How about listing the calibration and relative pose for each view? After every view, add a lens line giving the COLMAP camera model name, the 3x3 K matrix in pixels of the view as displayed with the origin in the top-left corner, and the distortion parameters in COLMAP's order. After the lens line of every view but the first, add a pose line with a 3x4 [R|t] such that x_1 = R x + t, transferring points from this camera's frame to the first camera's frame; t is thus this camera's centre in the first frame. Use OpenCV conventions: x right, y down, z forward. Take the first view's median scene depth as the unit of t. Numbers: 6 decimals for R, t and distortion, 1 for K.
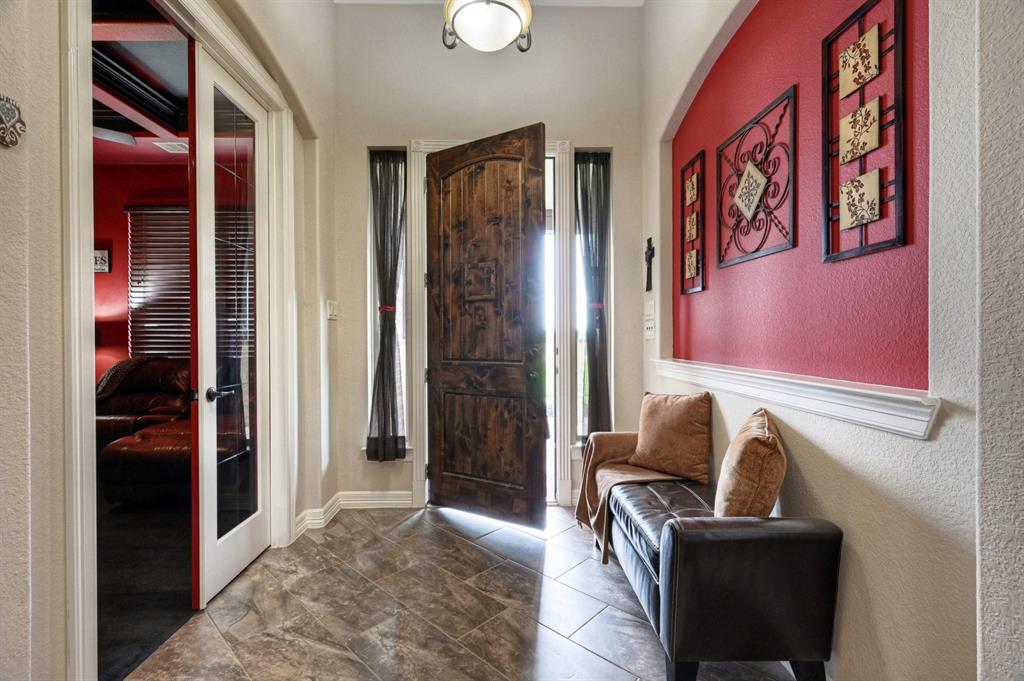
lens RADIAL K [[471.6, 0, 496.2], [0, 471.6, 339.5], [0, 0, 1]] dist [0.000238, 0.001092]
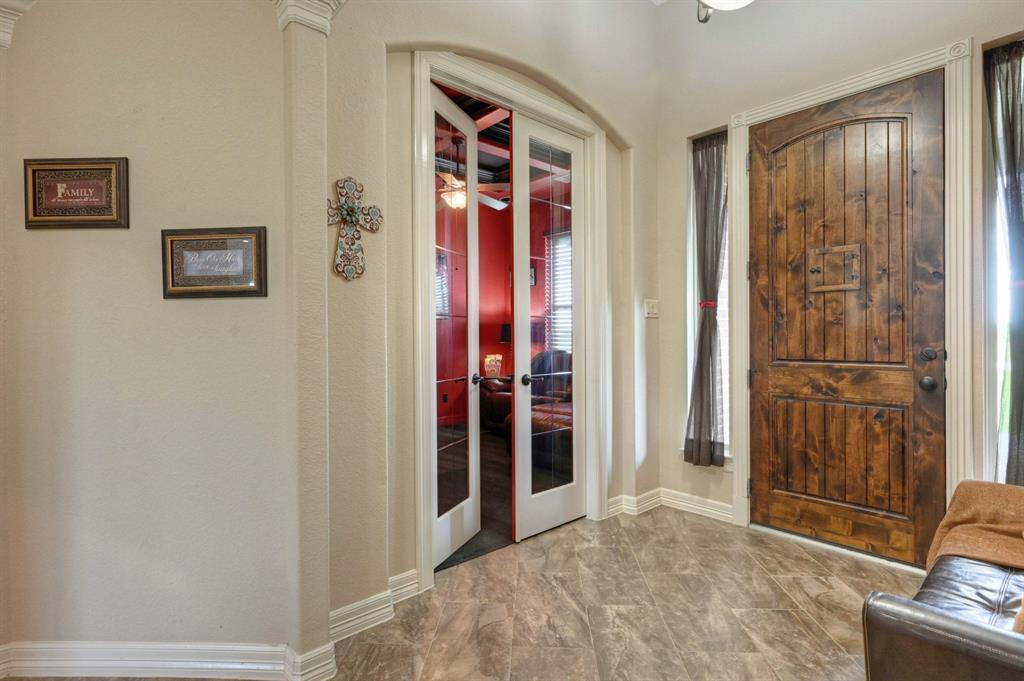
lens RADIAL K [[513.3, 0, 506.9], [0, 513.3, 338.4], [0, 0, 1]] dist [-0.000994, 0.001029]
pose [[0.644031, 0.003518, -0.764991, 0.354422], [-0.000718, 0.999992, 0.003995, -0.001652], [0.764999, -0.002023, 0.644028, 0.044938]]
